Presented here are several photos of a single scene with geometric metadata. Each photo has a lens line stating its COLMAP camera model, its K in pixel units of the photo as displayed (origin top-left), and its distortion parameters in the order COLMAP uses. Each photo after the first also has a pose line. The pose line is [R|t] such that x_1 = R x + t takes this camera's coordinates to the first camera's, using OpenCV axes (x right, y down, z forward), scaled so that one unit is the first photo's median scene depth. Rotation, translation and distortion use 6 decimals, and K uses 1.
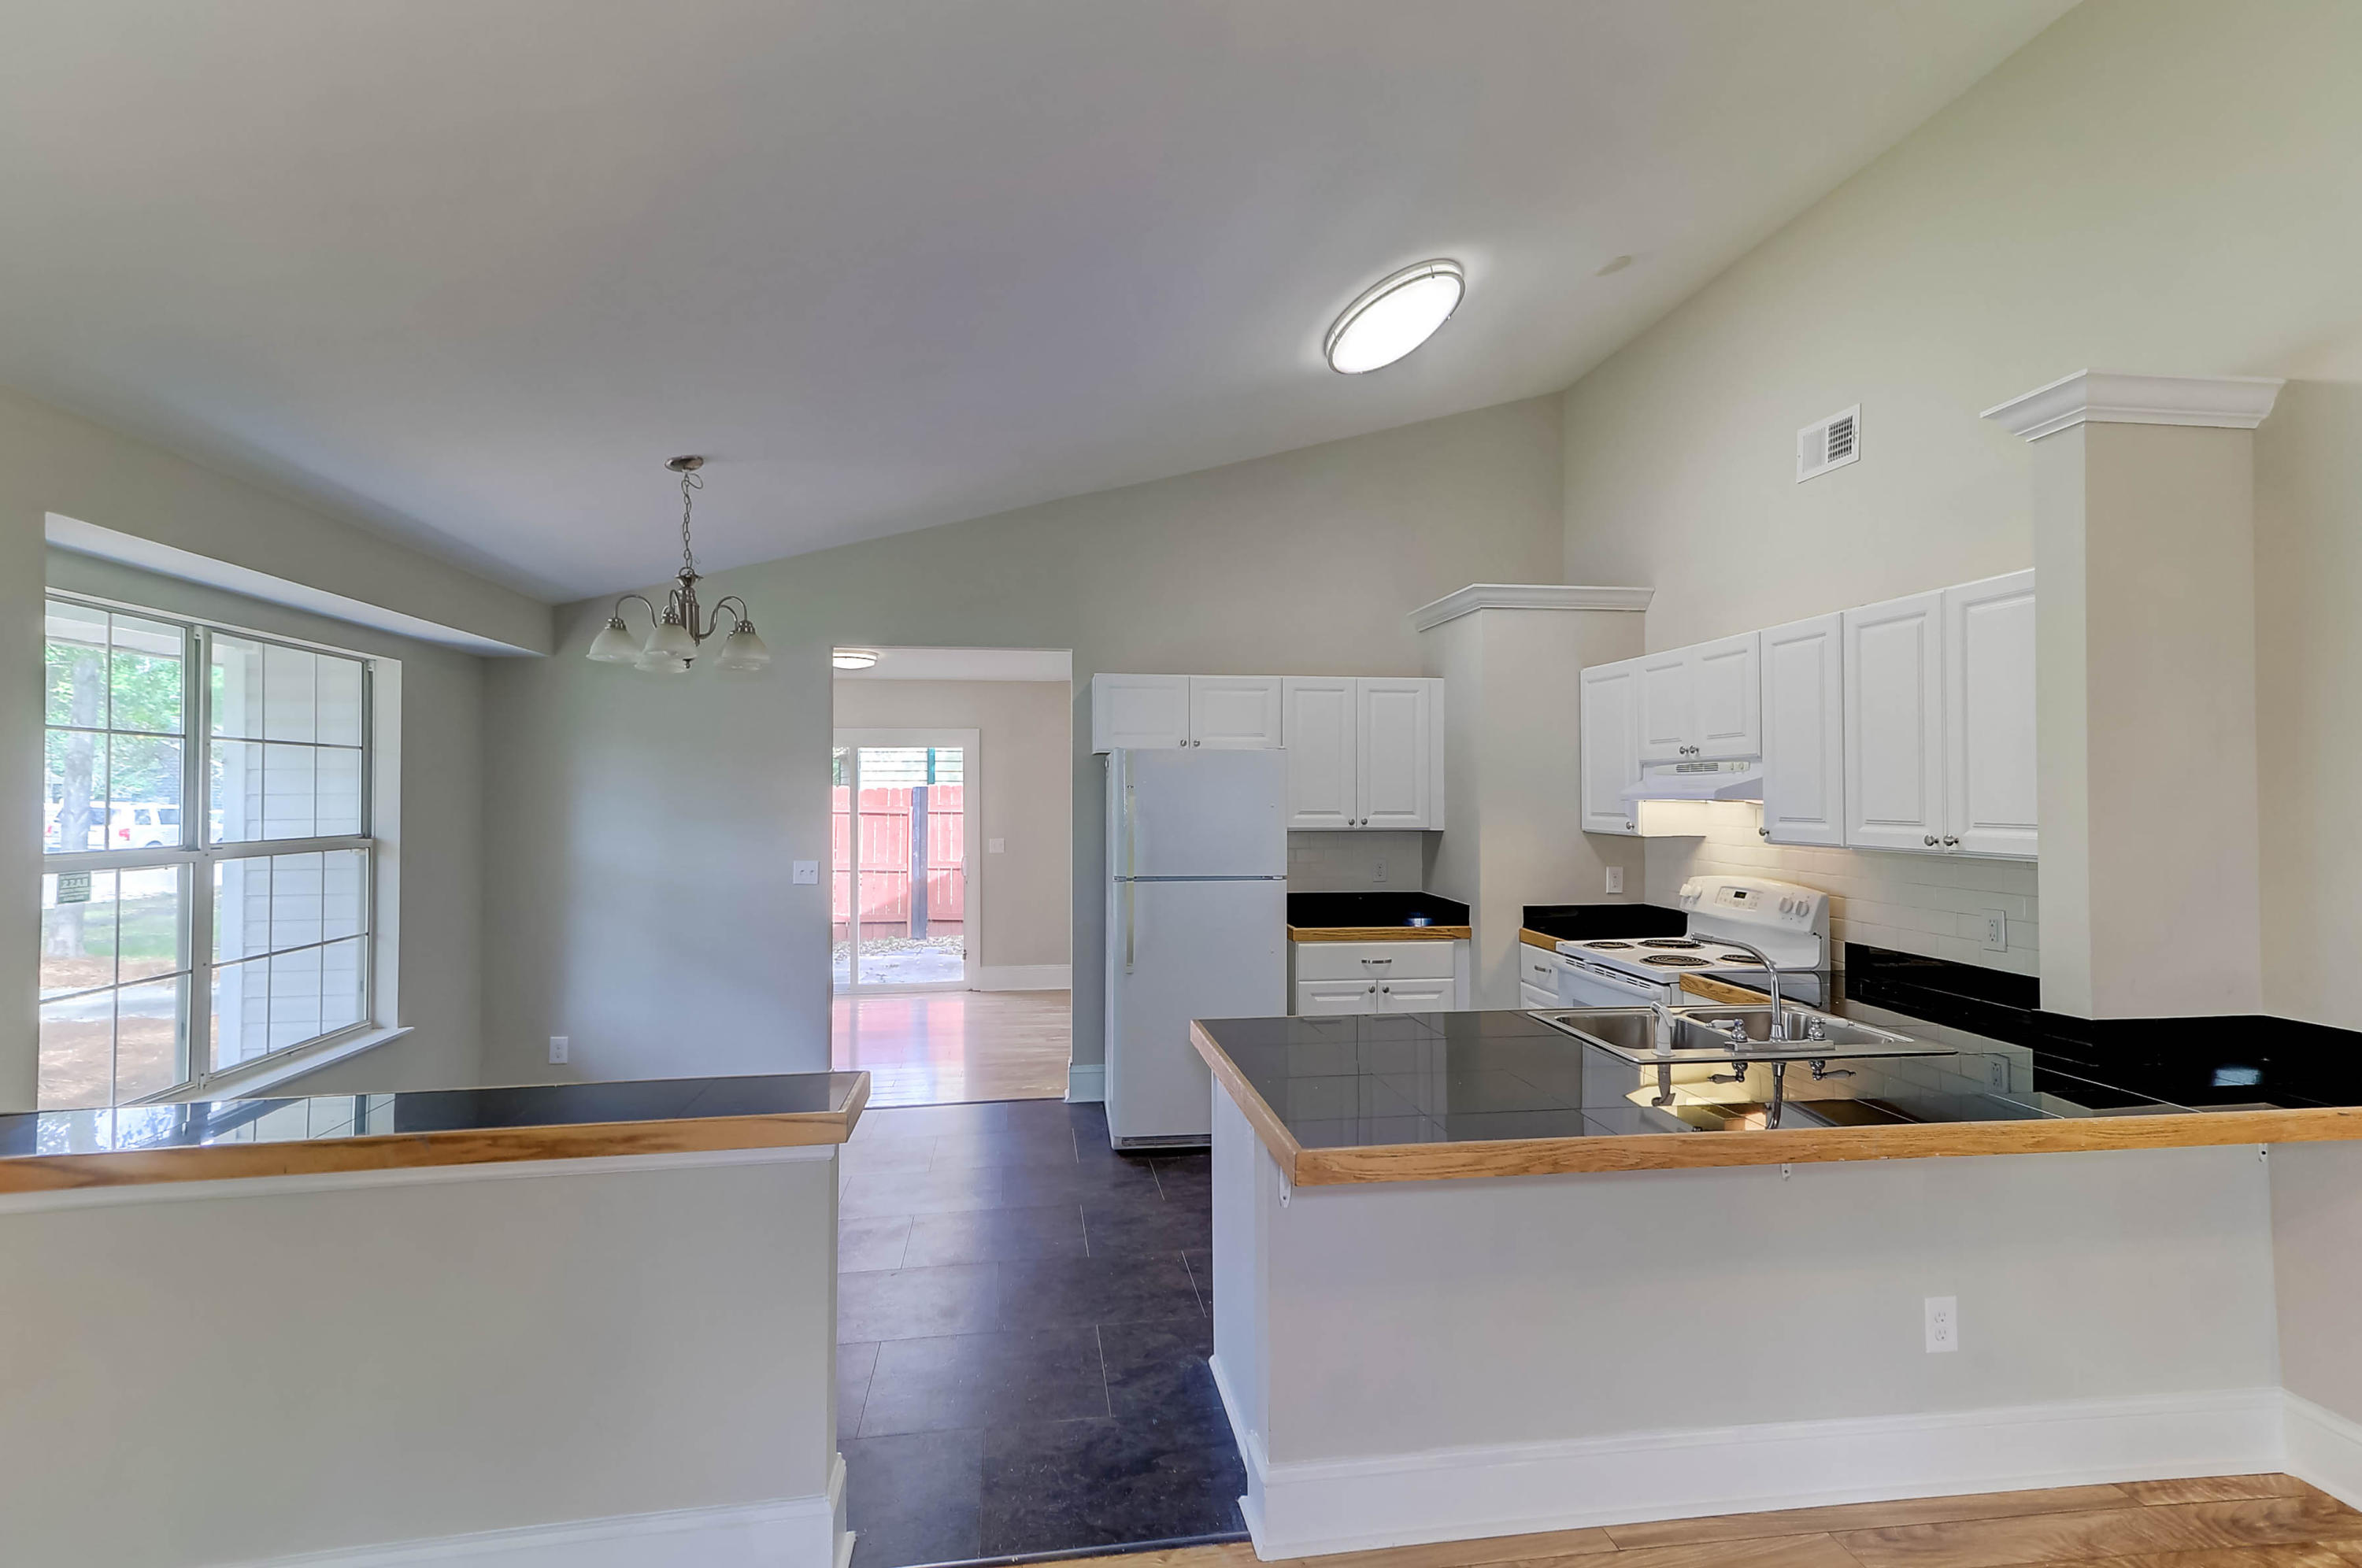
lens RADIAL K [[1068.7, 0, 1170.2], [0, 1068.7, 778.1], [0, 0, 1]] dist [0.026404, -0.000326]
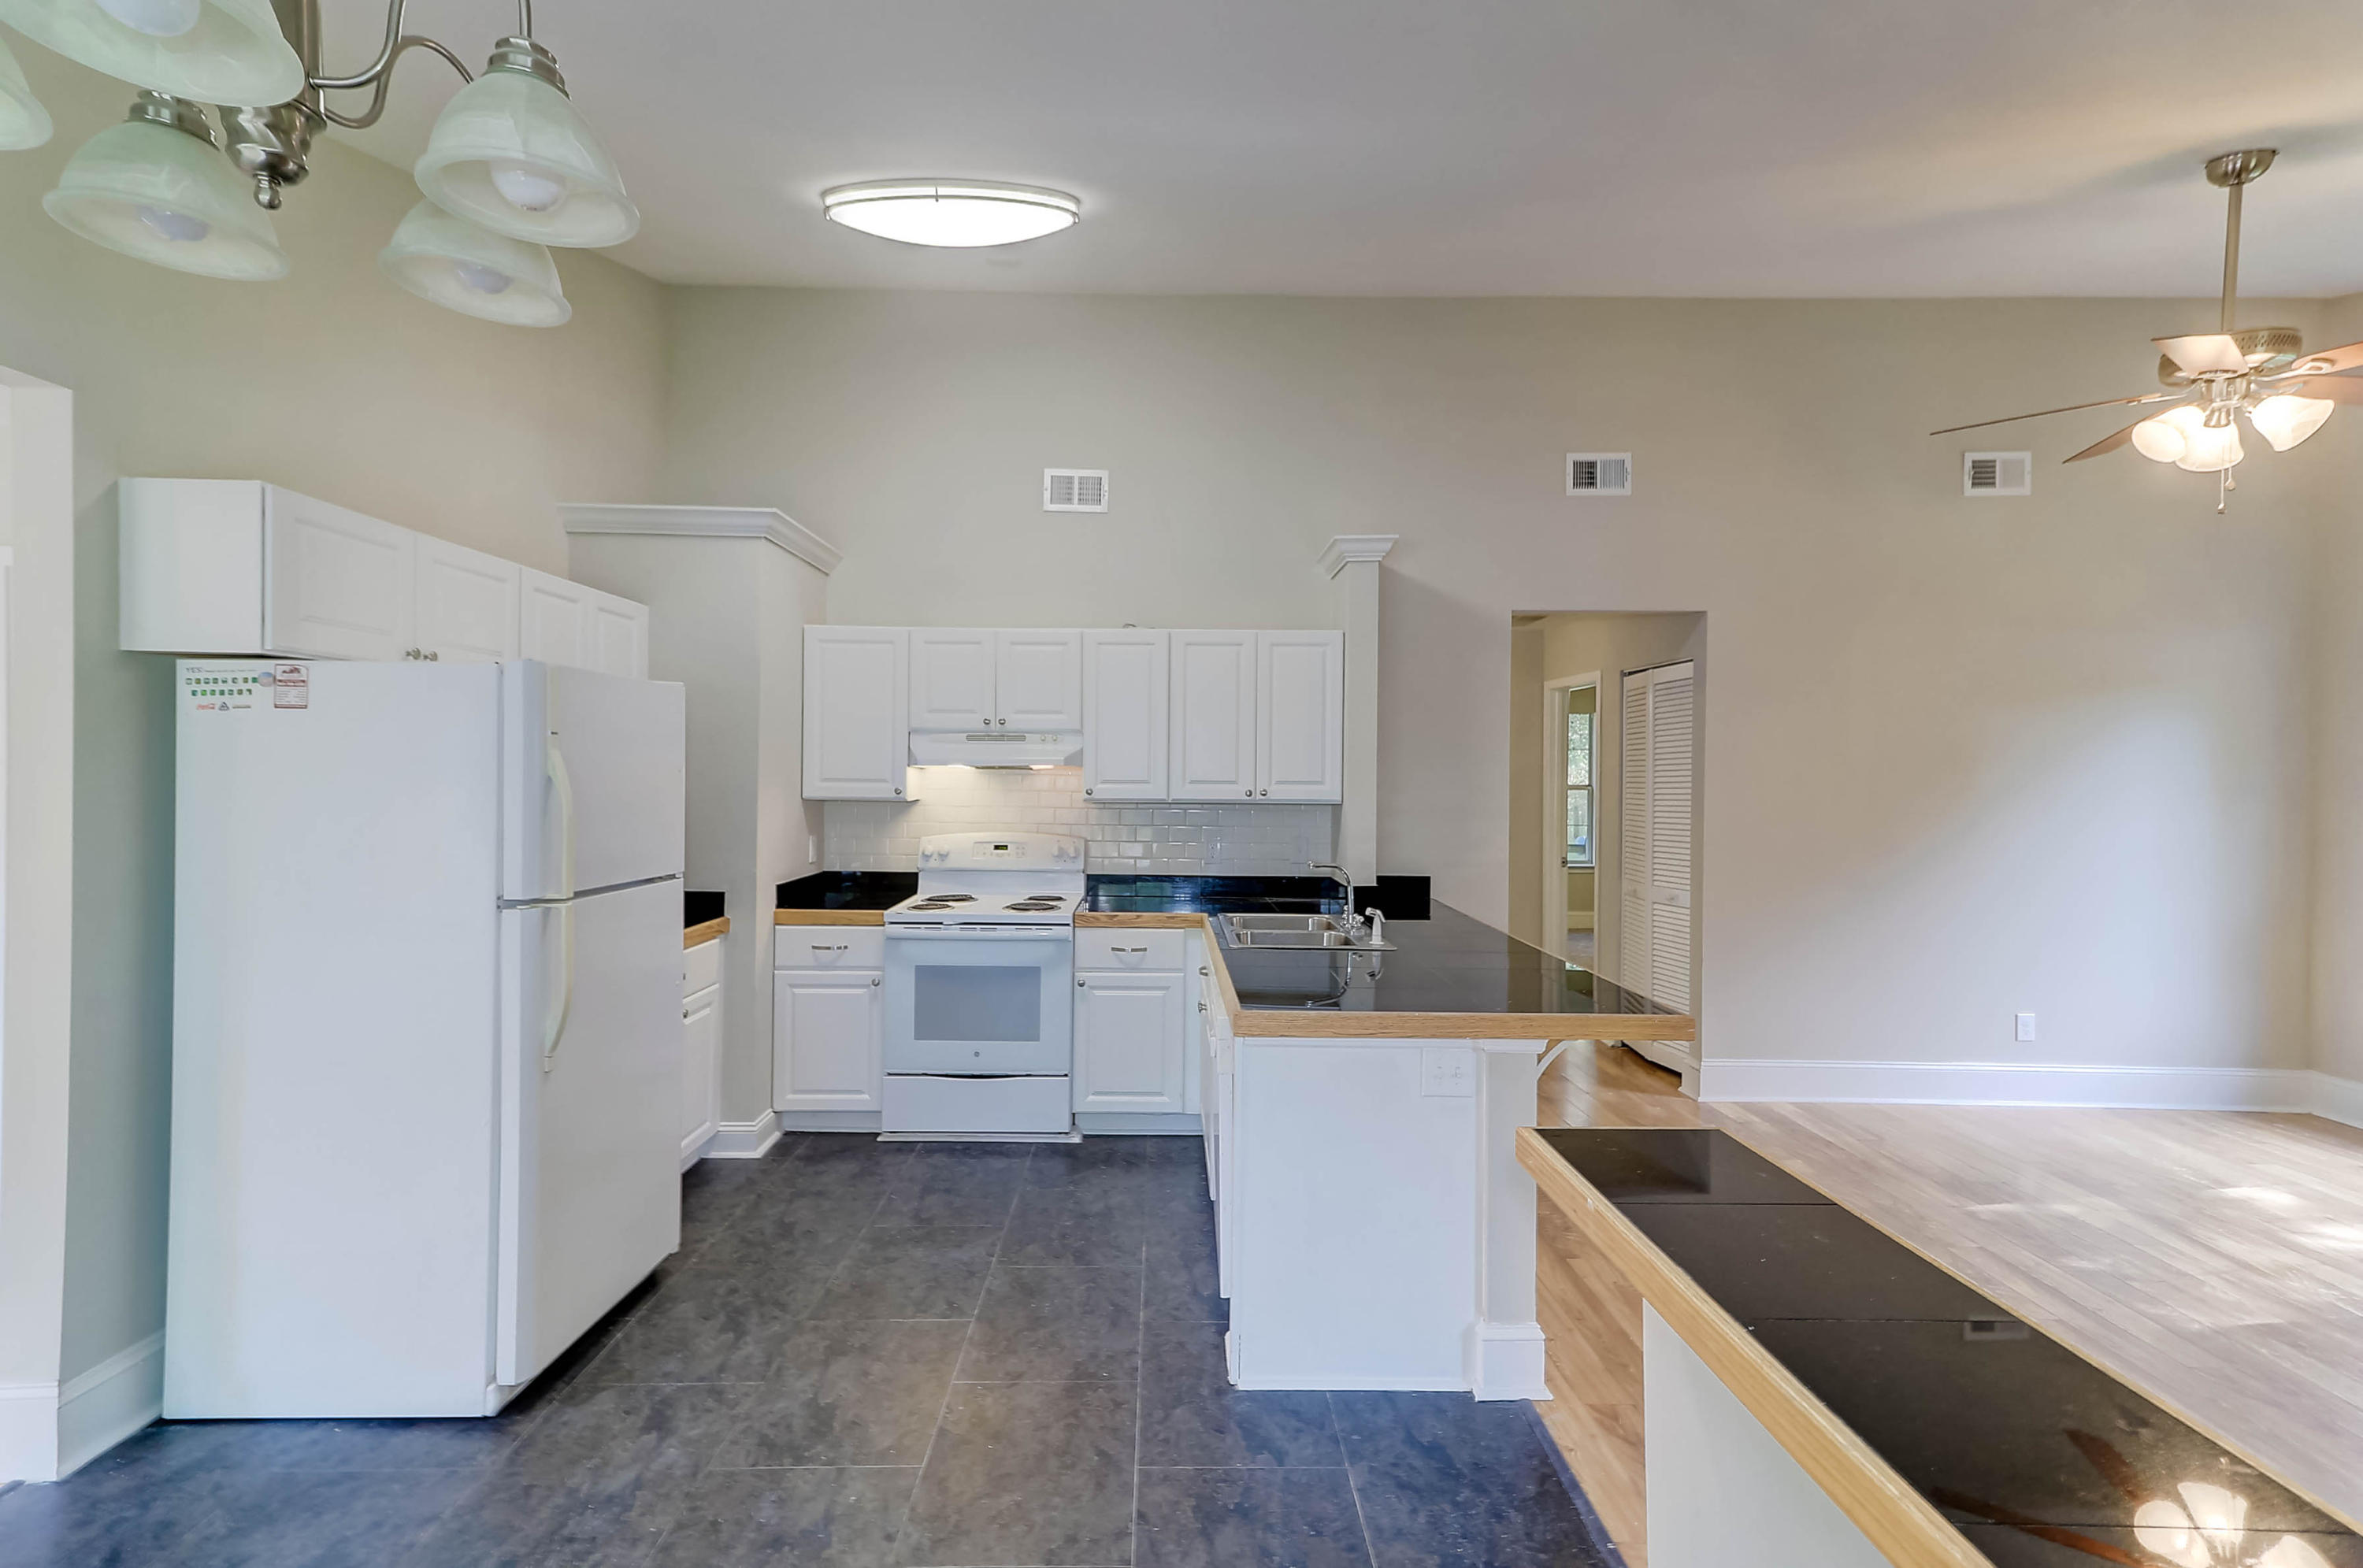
lens RADIAL K [[1074.3, 0, 1174.9], [0, 1074.3, 775.7], [0, 0, 1]] dist [0.030611, -0.001233]
pose [[0.125699, 0.000798, 0.992068, -0.627185], [-0.024310, 0.999702, 0.002276, 0.024084], [-0.991771, -0.024403, 0.125680, 0.693462]]
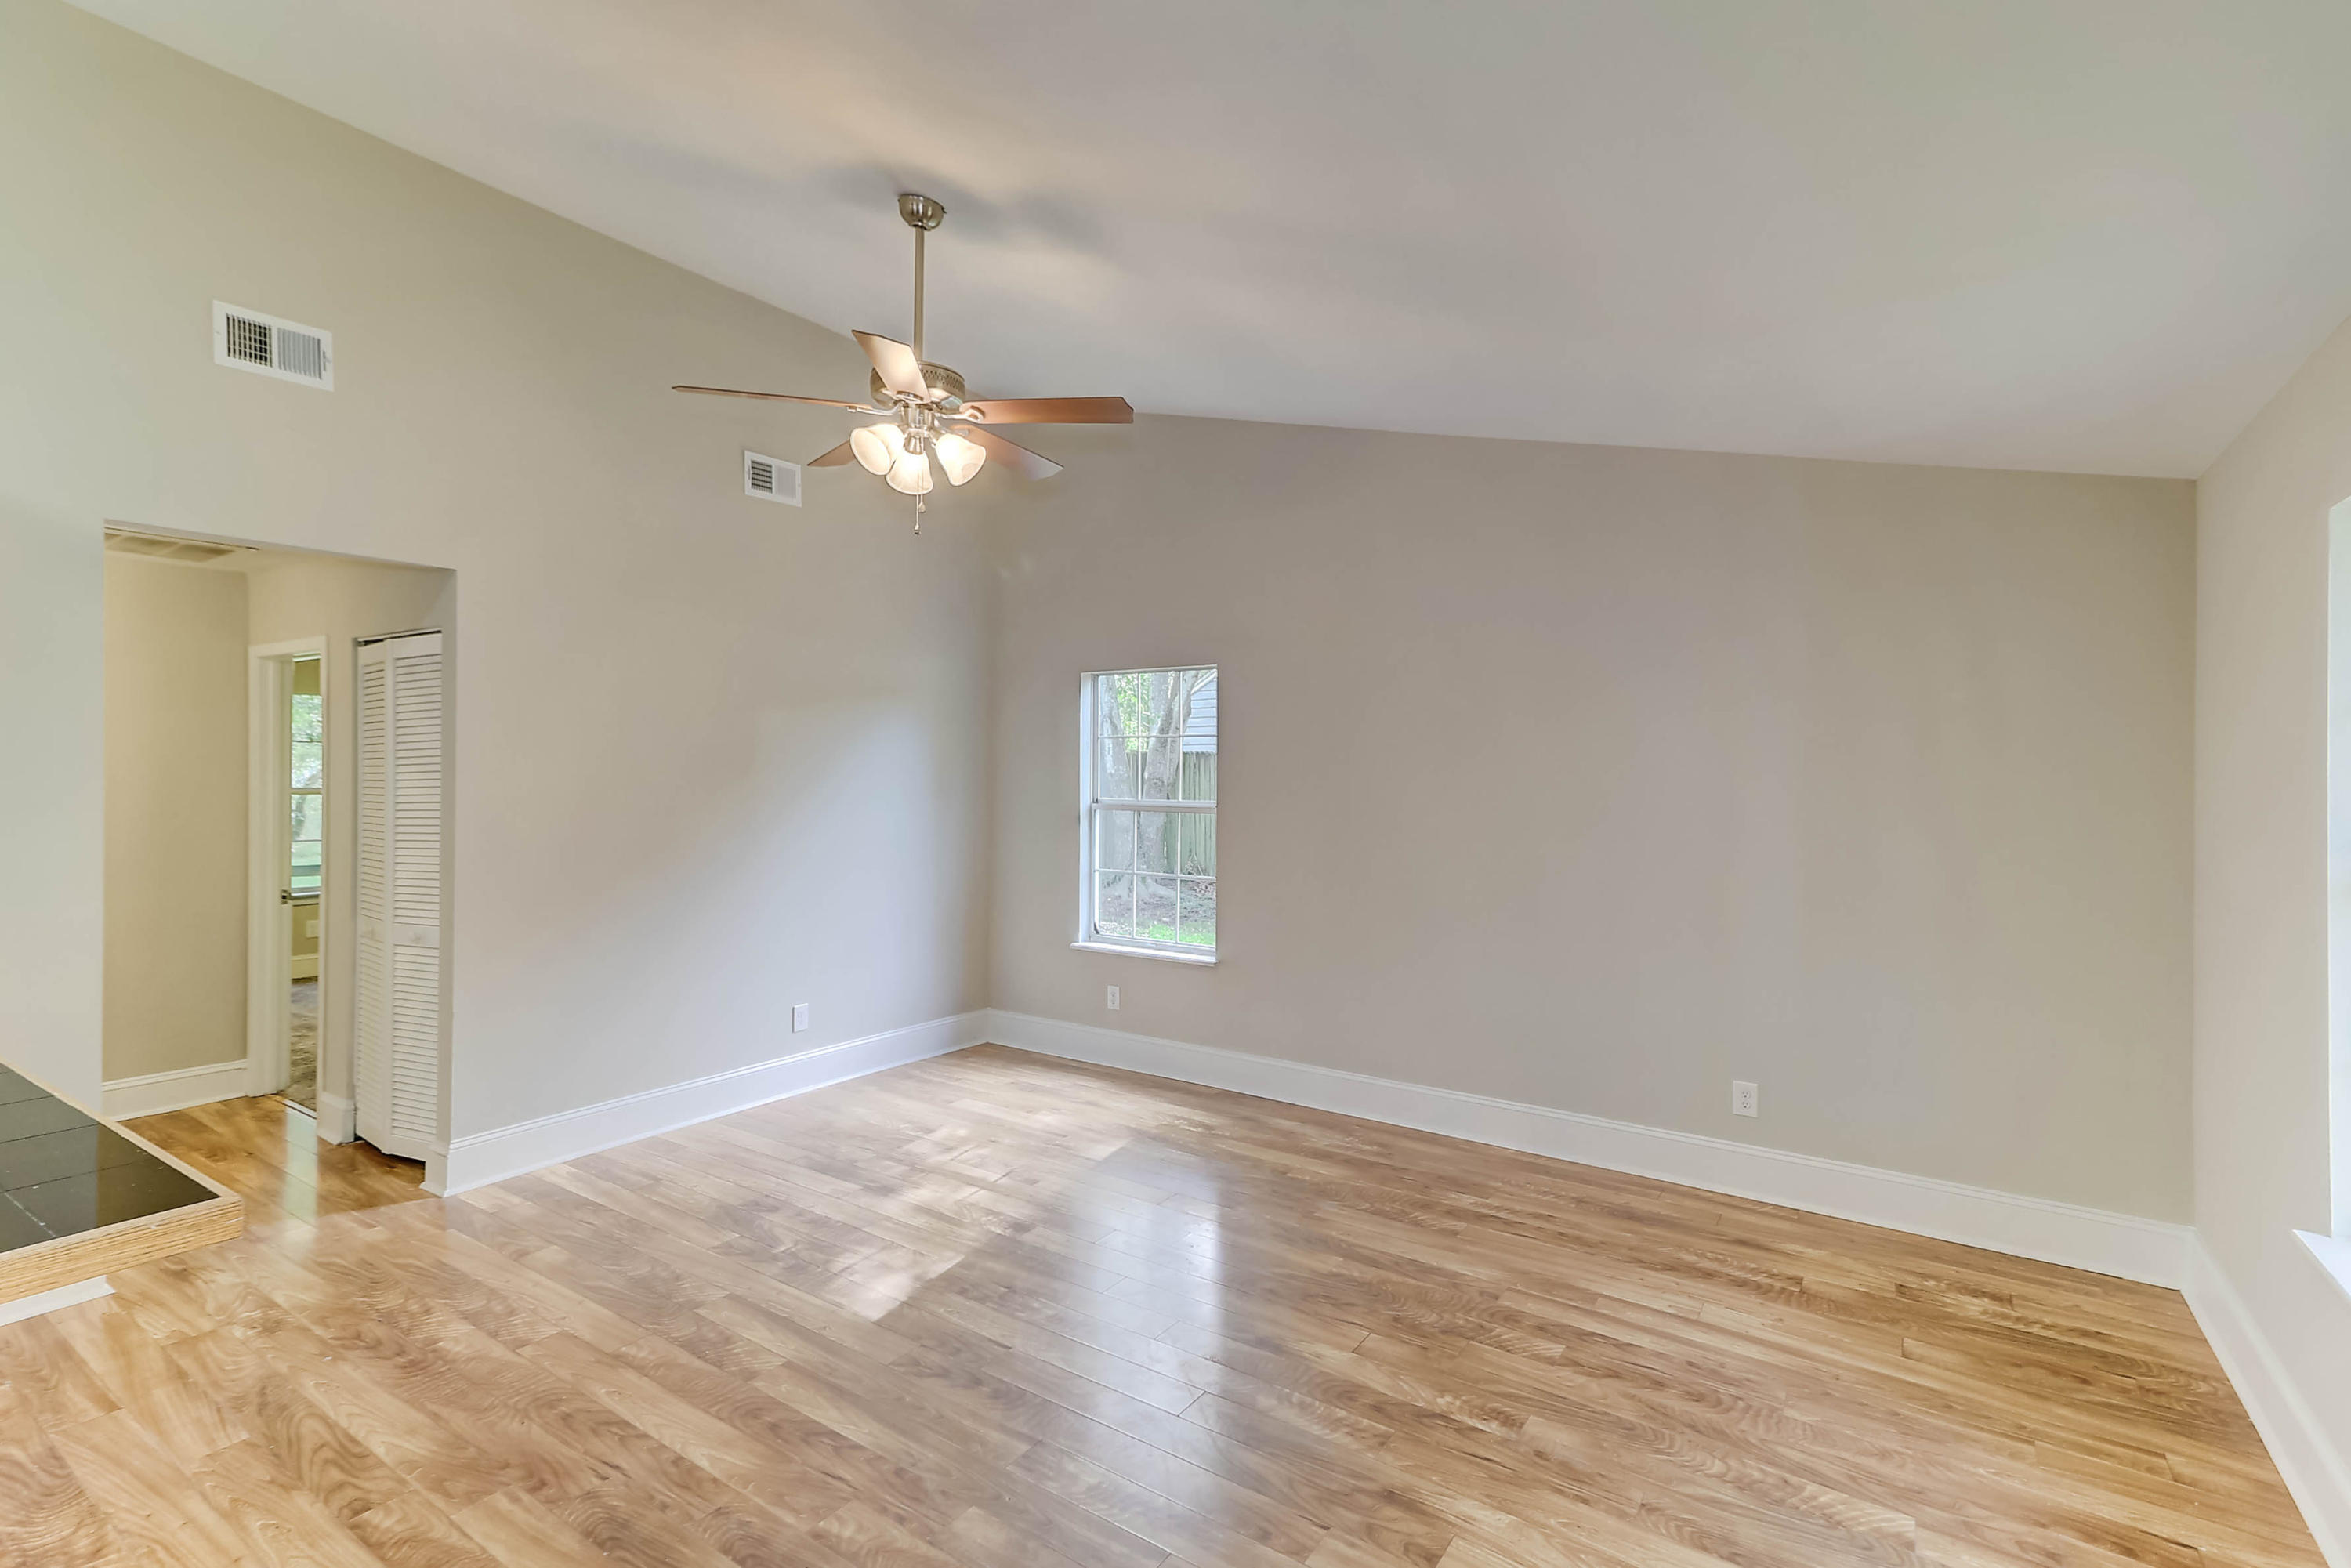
lens RADIAL K [[1072.9, 0, 1165.2], [0, 1072.9, 775.0], [0, 0, 1]] dist [0.041130, -0.005460]
pose [[-0.734279, 0.000093, 0.678848, -0.453483], [-0.013094, 0.999812, -0.014301, 0.013960], [-0.678722, -0.019390, -0.734139, 0.532995]]
